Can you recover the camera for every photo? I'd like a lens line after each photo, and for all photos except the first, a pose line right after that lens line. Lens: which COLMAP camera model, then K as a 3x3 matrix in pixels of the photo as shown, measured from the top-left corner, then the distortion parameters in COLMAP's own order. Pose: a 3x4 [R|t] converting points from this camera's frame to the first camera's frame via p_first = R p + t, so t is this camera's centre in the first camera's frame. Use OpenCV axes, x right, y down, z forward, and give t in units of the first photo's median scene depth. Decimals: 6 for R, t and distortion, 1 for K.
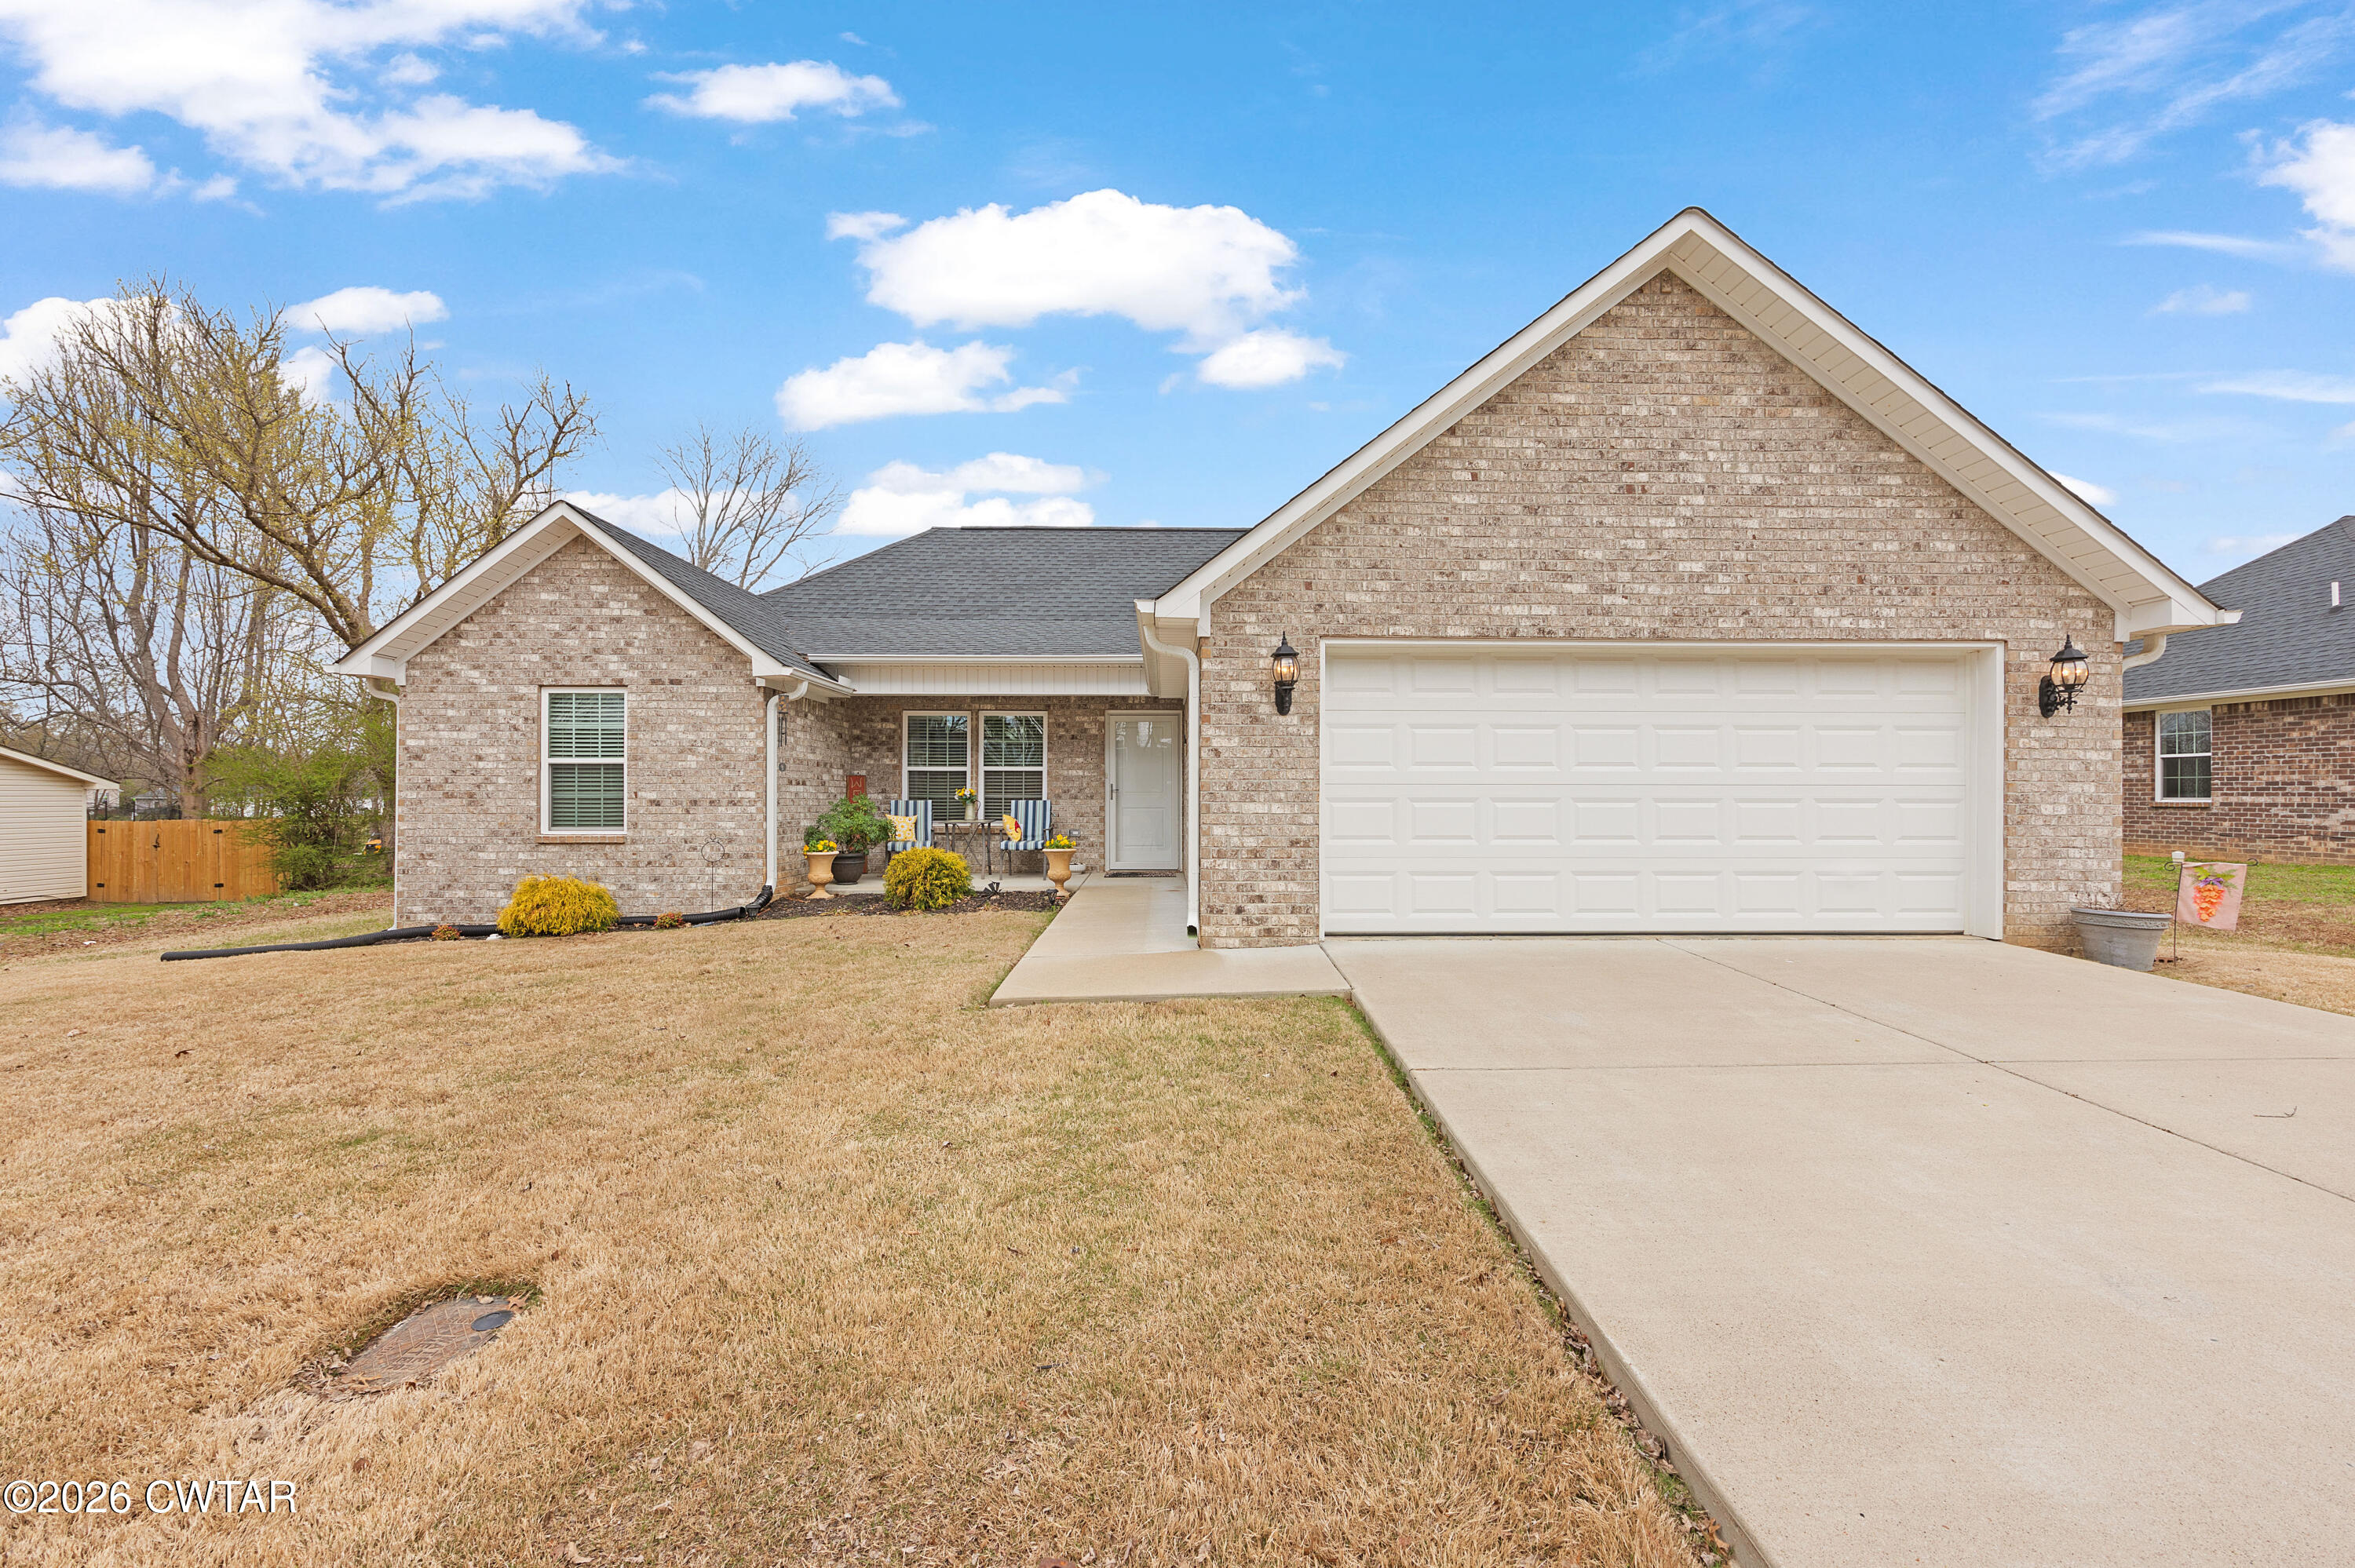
lens RADIAL K [[975.6, 0, 1190.0], [0, 975.6, 794.1], [0, 0, 1]] dist [0.001017, 0.000255]
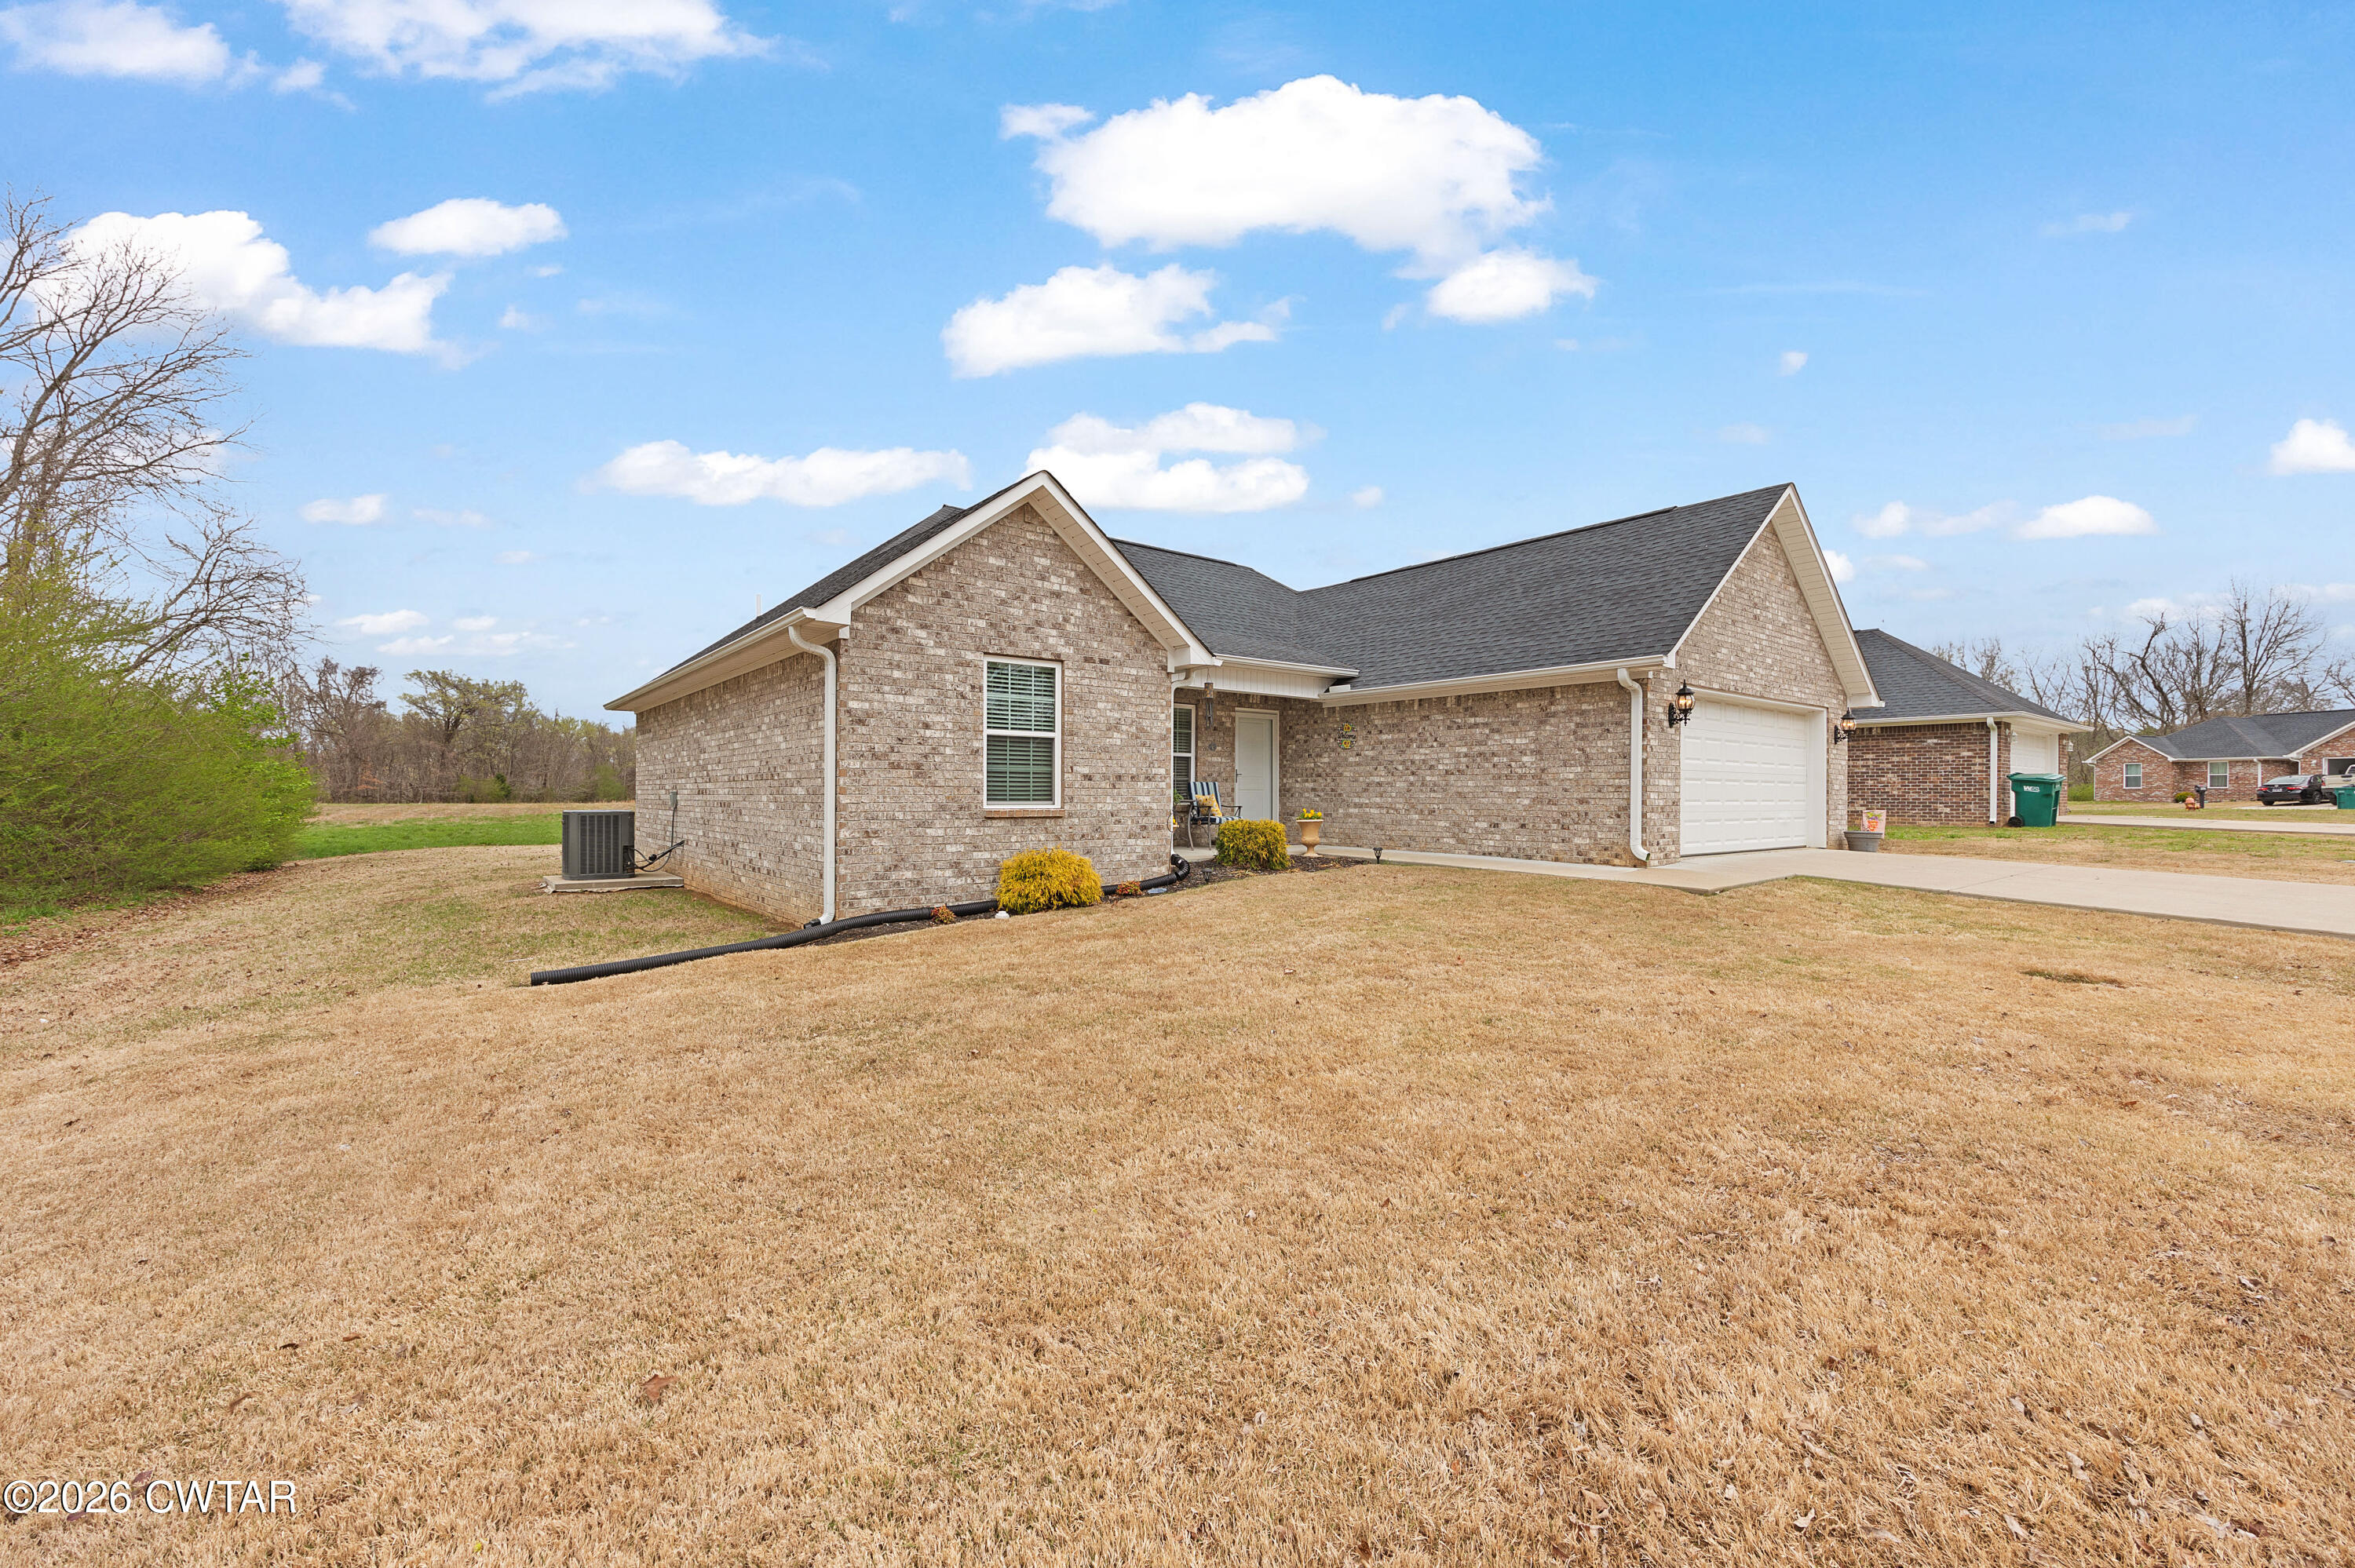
lens RADIAL K [[975.6, 0, 1190.0], [0, 975.6, 794.1], [0, 0, 1]] dist [0.001017, 0.000255]
pose [[0.787630, 0.003780, 0.616137, -1.096857], [-0.004171, 0.999991, -0.000803, 0.026850], [-0.616134, -0.001937, 0.787639, 0.124554]]
